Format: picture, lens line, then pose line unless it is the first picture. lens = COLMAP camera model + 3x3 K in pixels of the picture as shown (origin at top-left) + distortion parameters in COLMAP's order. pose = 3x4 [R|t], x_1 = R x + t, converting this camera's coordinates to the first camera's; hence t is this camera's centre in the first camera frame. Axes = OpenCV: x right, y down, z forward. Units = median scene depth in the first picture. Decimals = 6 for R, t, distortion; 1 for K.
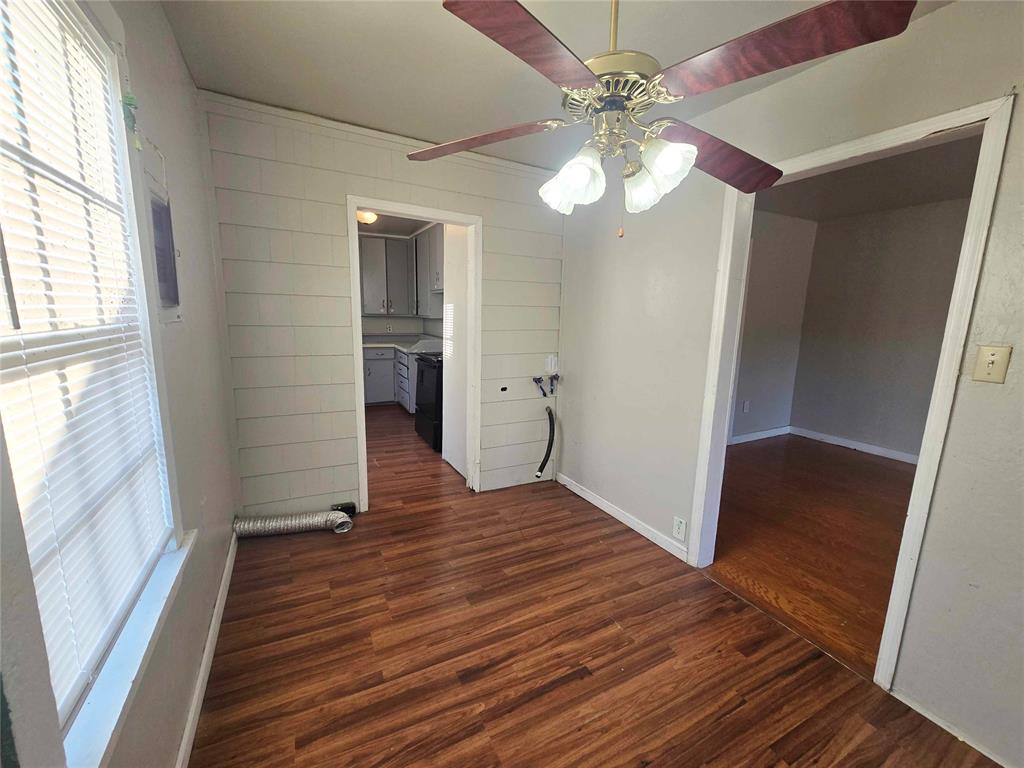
lens RADIAL K [[412.5, 0, 512.0], [0, 412.5, 384.0], [0, 0, 1]] dist [0.002329, 0.000451]
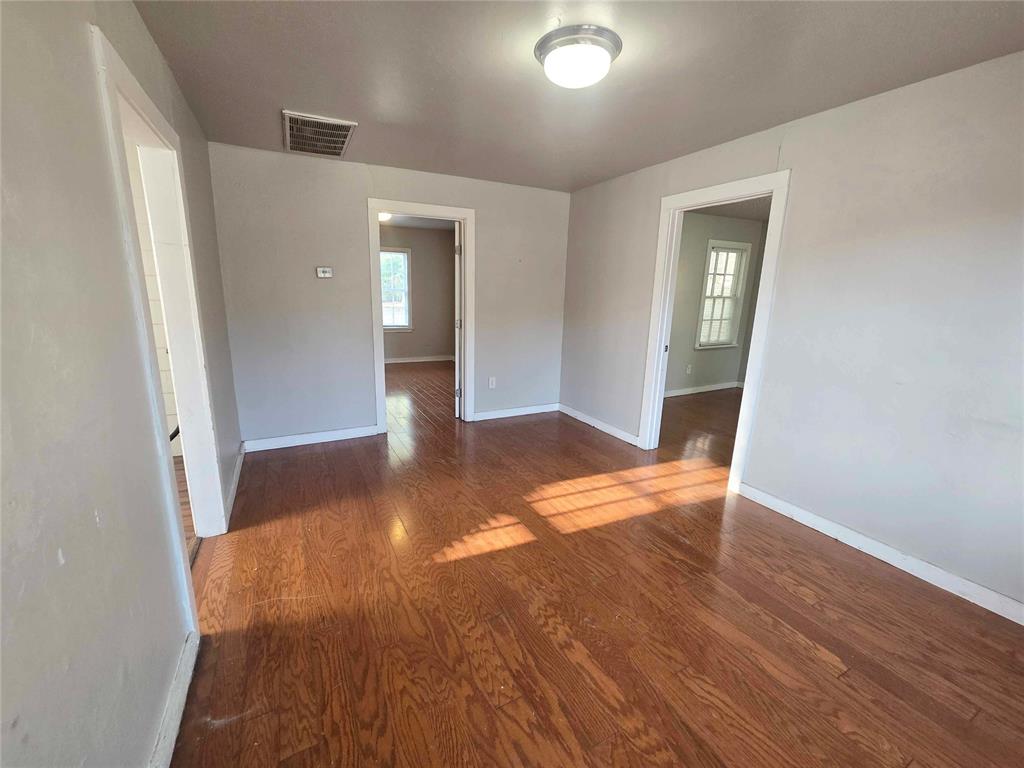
lens RADIAL K [[412.5, 0, 512.0], [0, 412.5, 384.0], [0, 0, 1]] dist [0.002329, 0.000451]
pose [[0.999833, 0.005761, -0.017327, 1.398317], [-0.004994, 0.999020, 0.043977, 0.029241], [0.017563, -0.043884, 0.998882, 0.031406]]
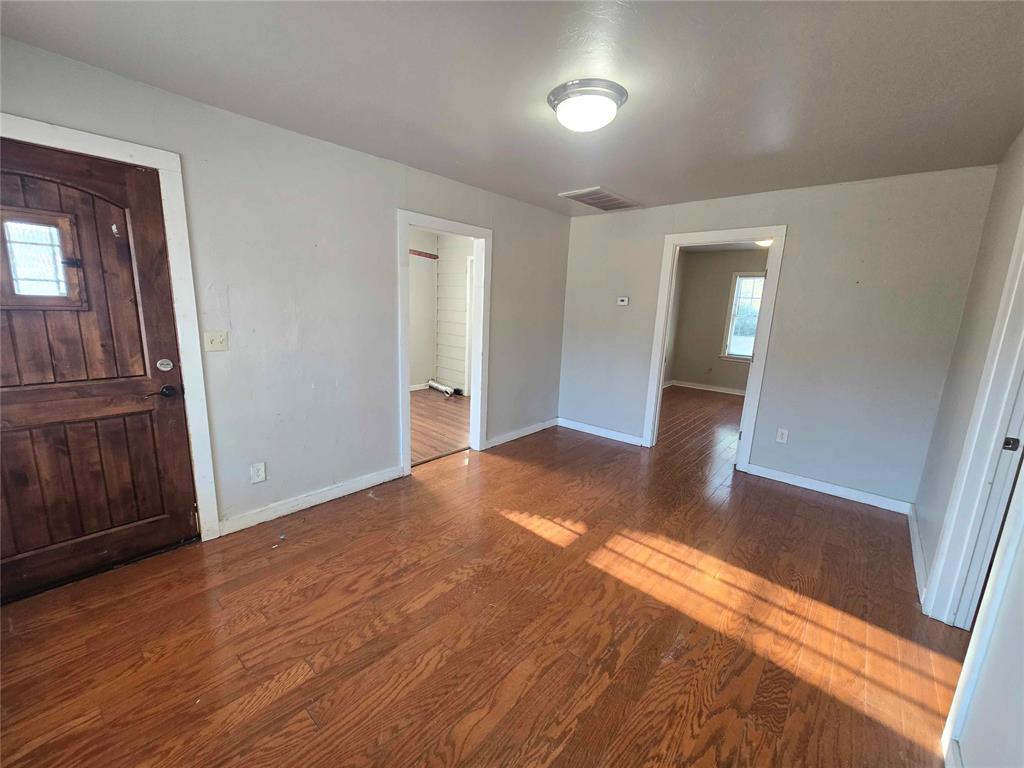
lens RADIAL K [[412.5, 0, 512.0], [0, 412.5, 384.0], [0, 0, 1]] dist [0.002329, 0.000451]
pose [[0.368947, 0.174477, -0.912927, 2.425224], [-0.195983, 0.974742, 0.107088, -0.059652], [0.908553, 0.139408, 0.393823, 0.478752]]
